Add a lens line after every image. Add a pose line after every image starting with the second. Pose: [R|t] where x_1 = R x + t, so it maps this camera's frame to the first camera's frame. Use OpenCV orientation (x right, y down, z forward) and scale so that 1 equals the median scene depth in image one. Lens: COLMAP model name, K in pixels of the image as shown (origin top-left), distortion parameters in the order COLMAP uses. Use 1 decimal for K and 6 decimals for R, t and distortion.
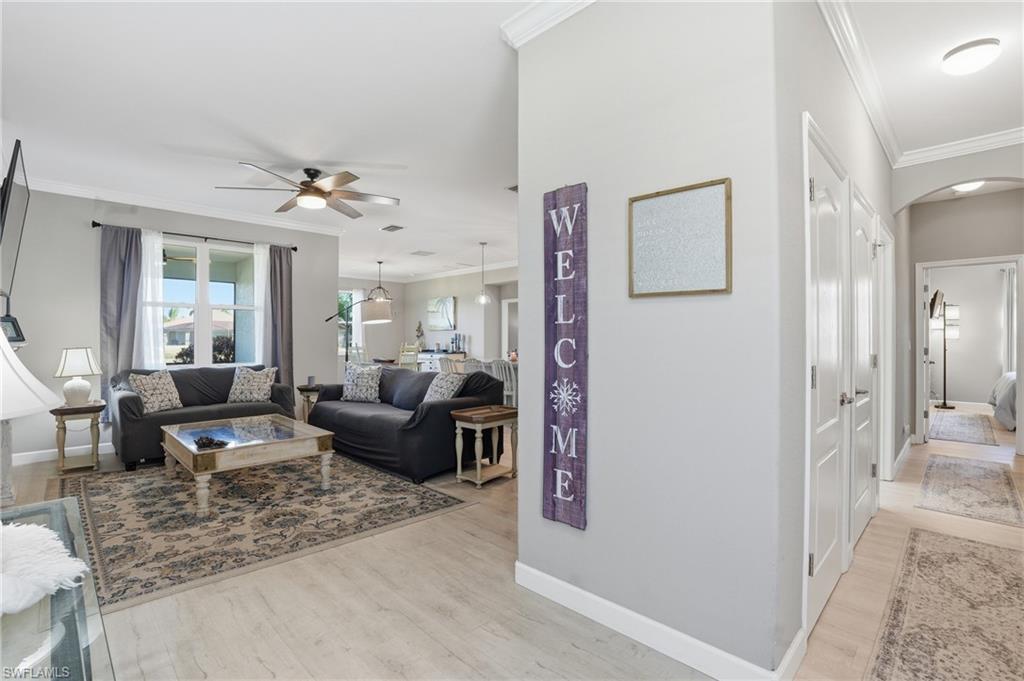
lens RADIAL K [[481.3, 0, 506.4], [0, 481.3, 342.3], [0, 0, 1]] dist [-0.054631, 0.009538]
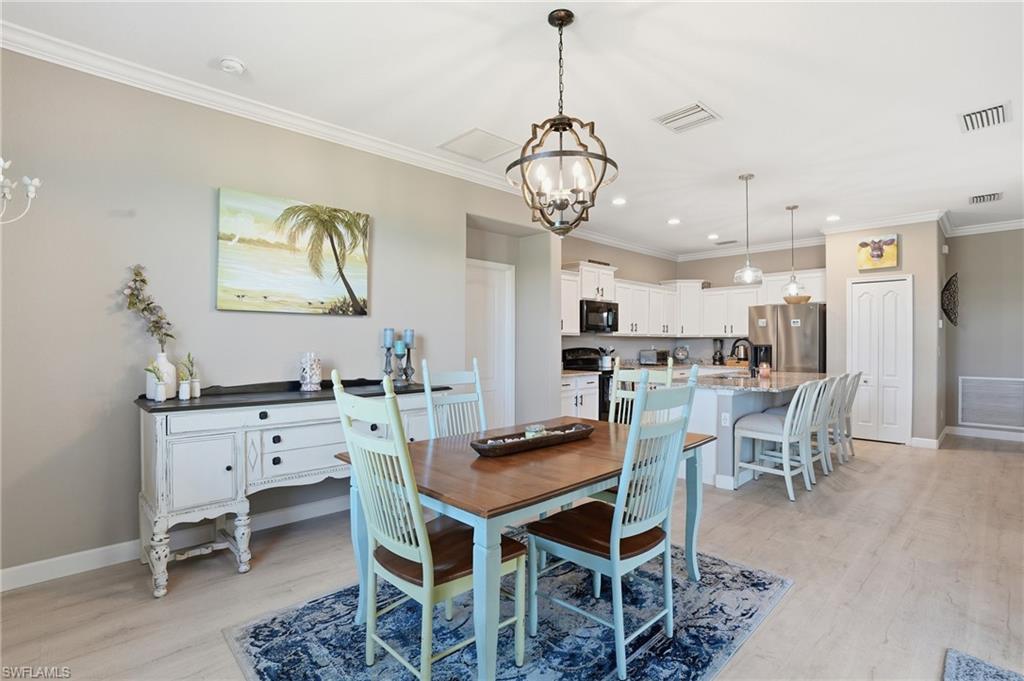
lens RADIAL K [[481.3, 0, 514.2], [0, 481.3, 339.1], [0, 0, 1]] dist [-0.054631, 0.009538]
pose [[0.009704, 0.005045, 0.999940, -0.447969], [0.002917, 0.999983, -0.005073, -0.008541], [-0.999949, 0.002966, 0.009689, 0.925939]]
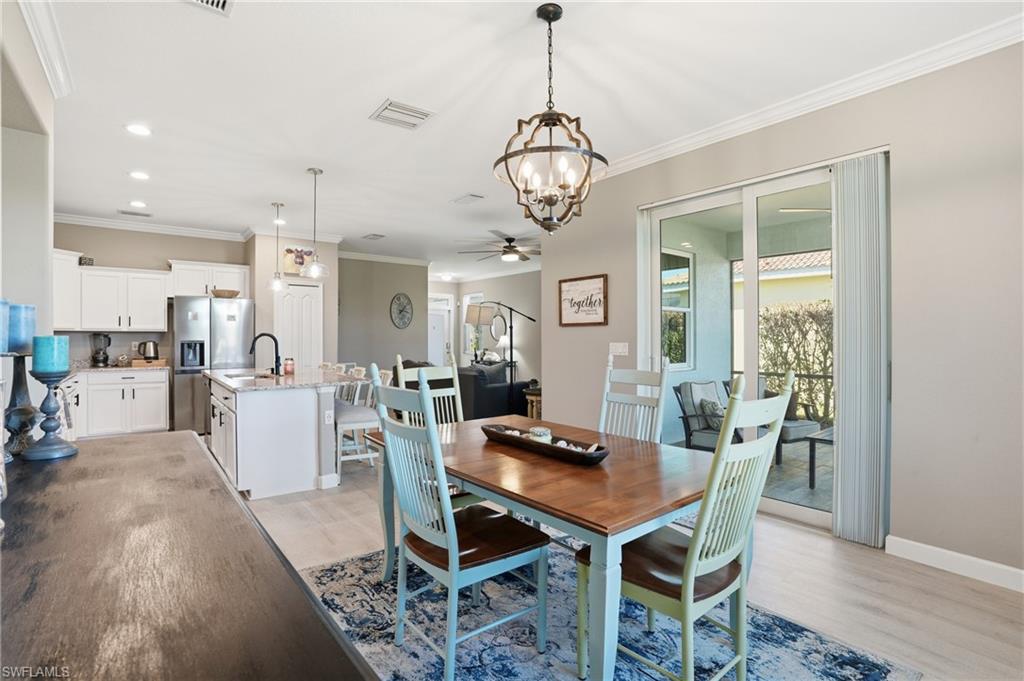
lens RADIAL K [[481.3, 0, 506.5], [0, 481.3, 335.1], [0, 0, 1]] dist [-0.054631, 0.009538]
pose [[-0.994881, -0.000800, 0.101046, -0.240725], [-0.001076, 0.999996, -0.002675, -0.008739], [-0.101043, -0.002770, -0.994878, 1.117312]]
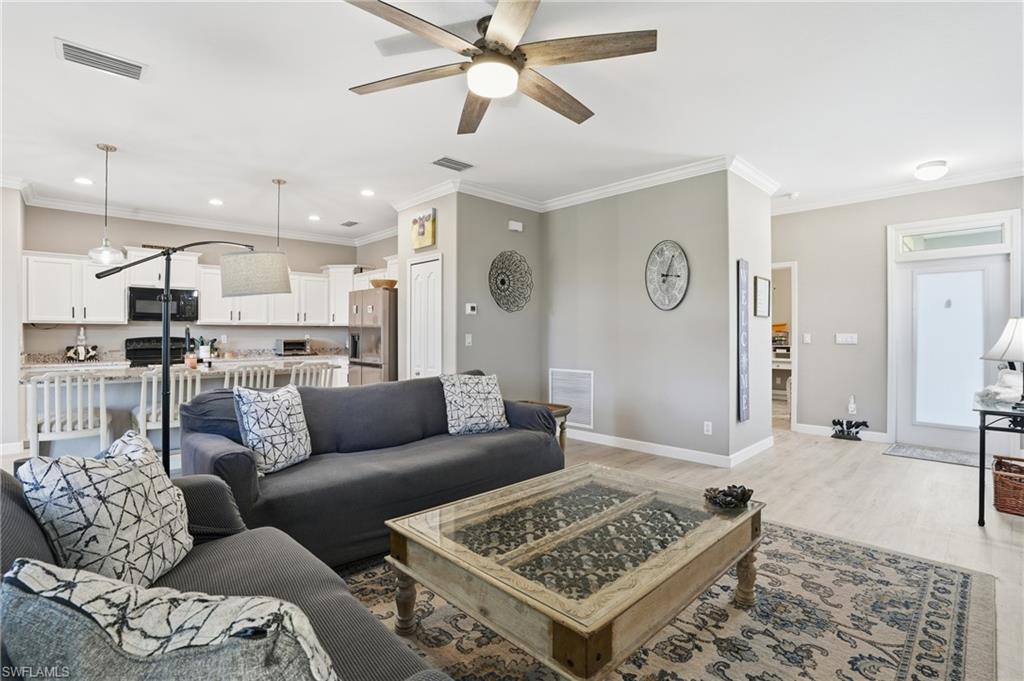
lens RADIAL K [[481.3, 0, 515.1], [0, 481.3, 333.0], [0, 0, 1]] dist [-0.054631, 0.009538]
pose [[0.003341, -0.000370, 0.999994, -0.400426], [0.005719, 0.999984, 0.000351, -0.002864], [-0.999978, 0.005718, 0.003343, 0.404826]]
